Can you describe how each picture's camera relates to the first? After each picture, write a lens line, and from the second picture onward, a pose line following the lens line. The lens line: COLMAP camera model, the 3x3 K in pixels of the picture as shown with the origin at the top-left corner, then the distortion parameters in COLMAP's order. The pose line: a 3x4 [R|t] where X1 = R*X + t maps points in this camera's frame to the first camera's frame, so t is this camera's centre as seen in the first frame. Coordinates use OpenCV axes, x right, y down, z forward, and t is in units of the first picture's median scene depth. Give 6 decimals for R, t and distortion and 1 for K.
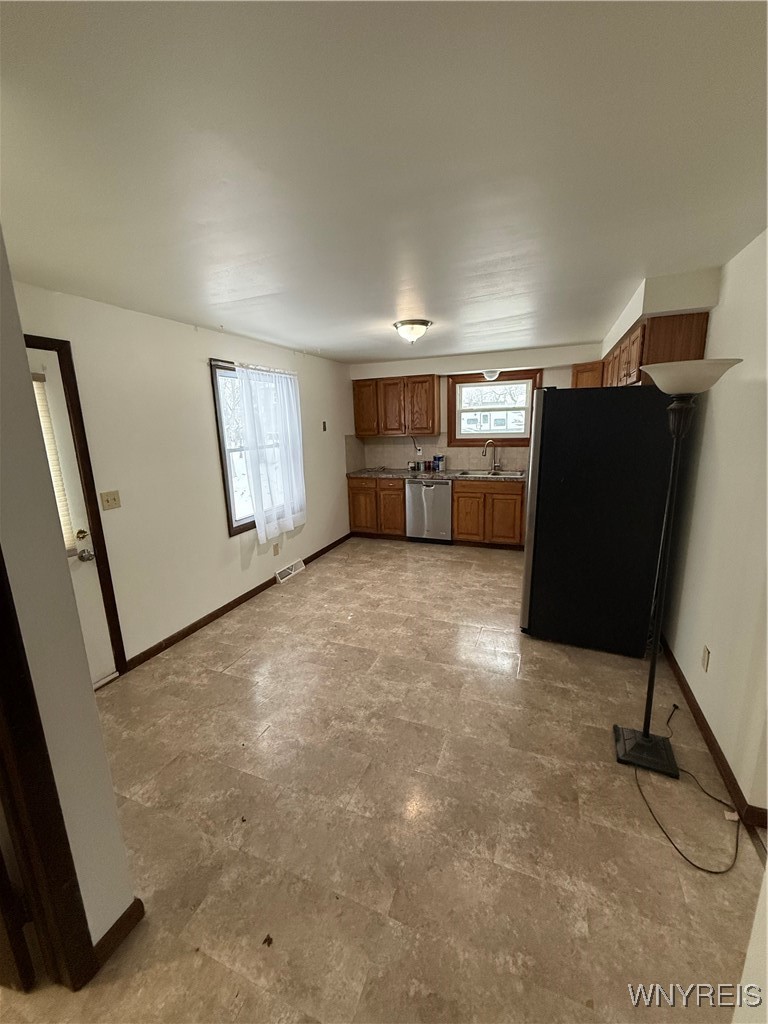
lens RADIAL K [[407.9, 0, 382.7], [0, 407.9, 511.4], [0, 0, 1]] dist [-0.001460, -0.000219]
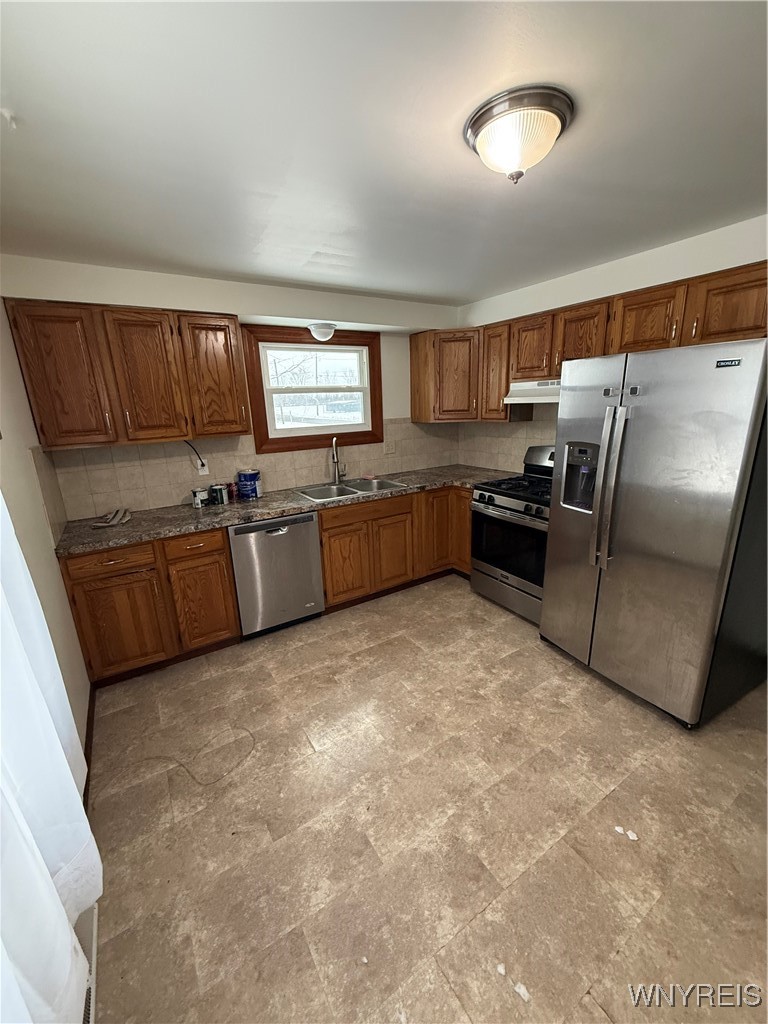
lens RADIAL K [[407.9, 0, 385.1], [0, 407.9, 509.5], [0, 0, 1]] dist [-0.001460, -0.000219]
pose [[0.581700, -0.200188, 0.788384, -0.351105], [0.191563, 0.975695, 0.106408, -0.189978], [-0.790524, 0.089128, 0.605910, 0.910363]]
